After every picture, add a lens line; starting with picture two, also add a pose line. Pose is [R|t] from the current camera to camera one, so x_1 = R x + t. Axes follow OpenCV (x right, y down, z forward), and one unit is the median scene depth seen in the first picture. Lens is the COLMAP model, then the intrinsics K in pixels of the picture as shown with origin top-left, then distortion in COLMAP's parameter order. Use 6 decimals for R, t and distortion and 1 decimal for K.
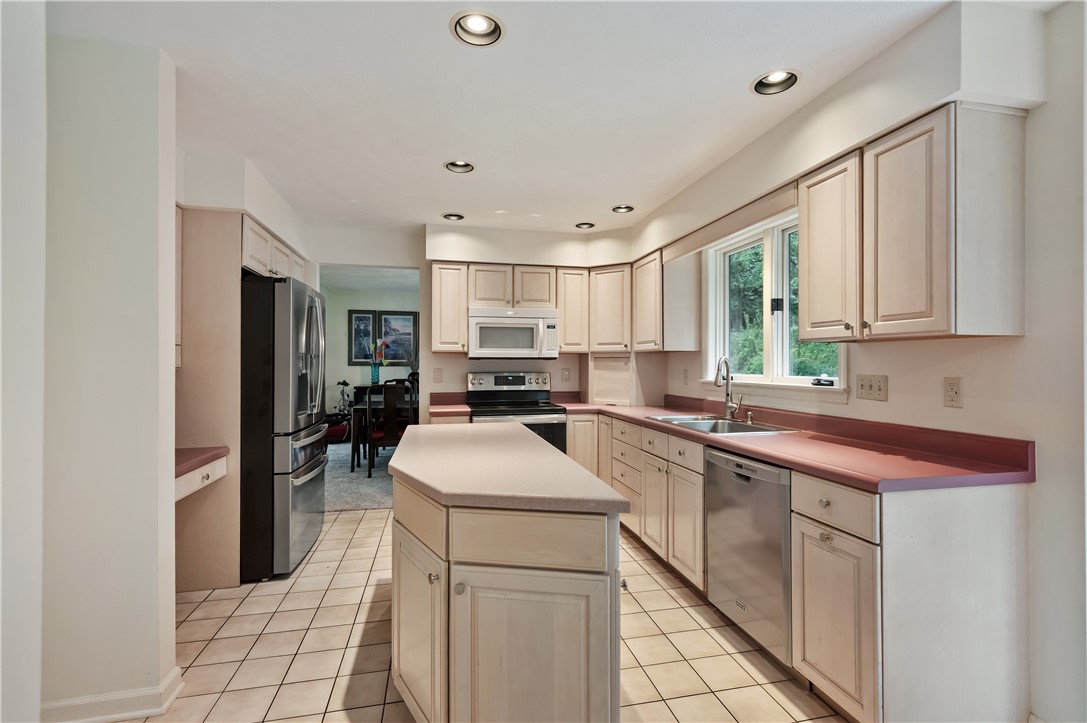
lens RADIAL K [[495.3, 0, 548.0], [0, 495.3, 360.2], [0, 0, 1]] dist [-0.002134, -0.000079]
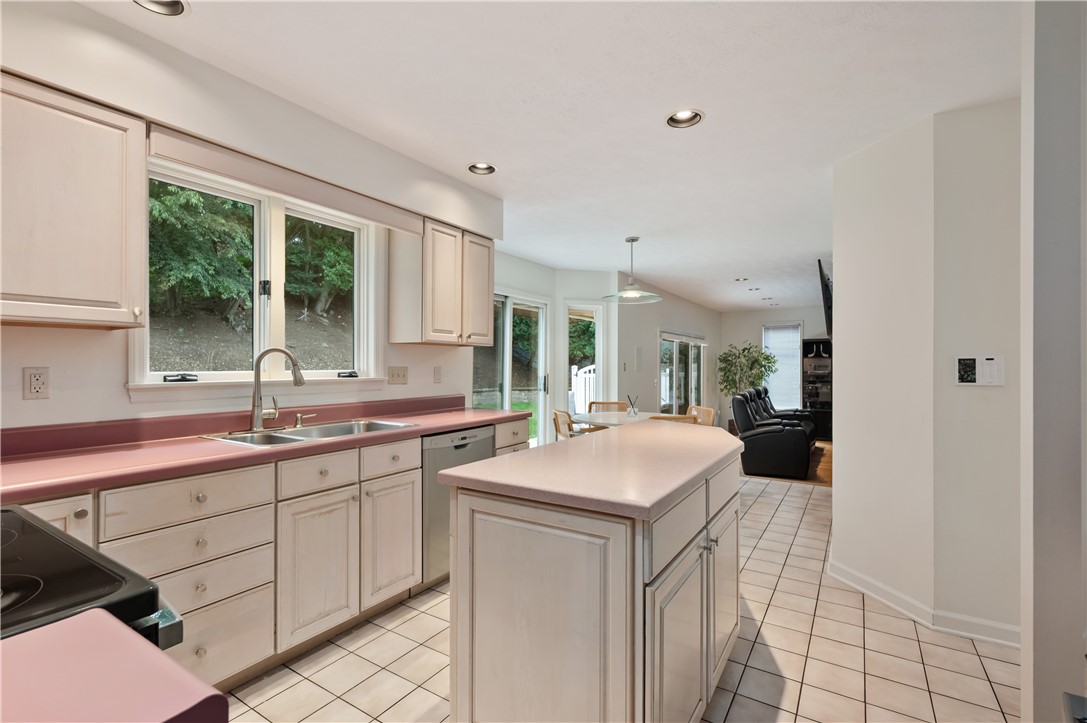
lens RADIAL K [[495.3, 0, 542.0], [0, 495.3, 362.0], [0, 0, 1]] dist [-0.002134, -0.000079]
pose [[-0.703354, 0.000837, 0.710839, -0.363105], [-0.004384, 0.999975, -0.005516, 0.012885], [-0.710826, -0.006996, -0.703333, 0.960165]]
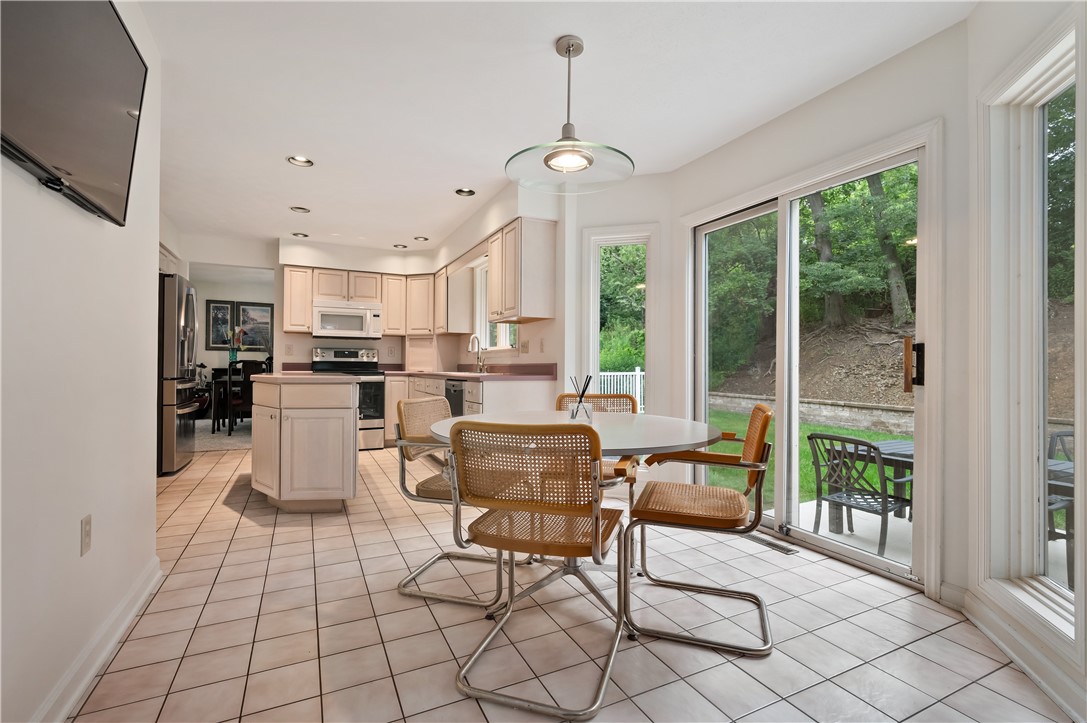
lens RADIAL K [[495.3, 0, 548.2], [0, 495.3, 363.1], [0, 0, 1]] dist [-0.002134, -0.000079]
pose [[0.971248, 0.007148, 0.237961, 0.146087], [-0.007810, 0.999968, 0.001839, 0.060529], [-0.237940, -0.003644, 0.971273, -0.486051]]
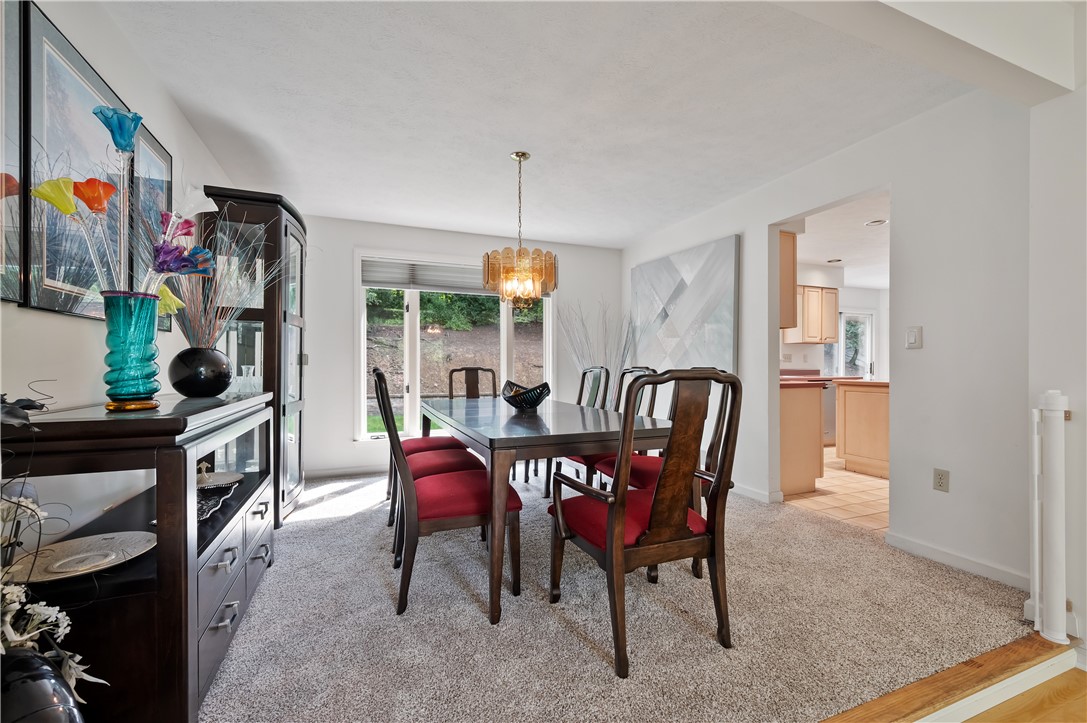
lens RADIAL K [[458.9, 0, 545.9], [0, 458.9, 366.7], [0, 0, 1]] dist [0.000793, 0.000503]
pose [[-0.163651, -0.007549, 0.986489, -1.041742], [-0.007393, 0.999952, 0.006425, 0.055831], [-0.986491, -0.006242, -0.163699, 1.621925]]
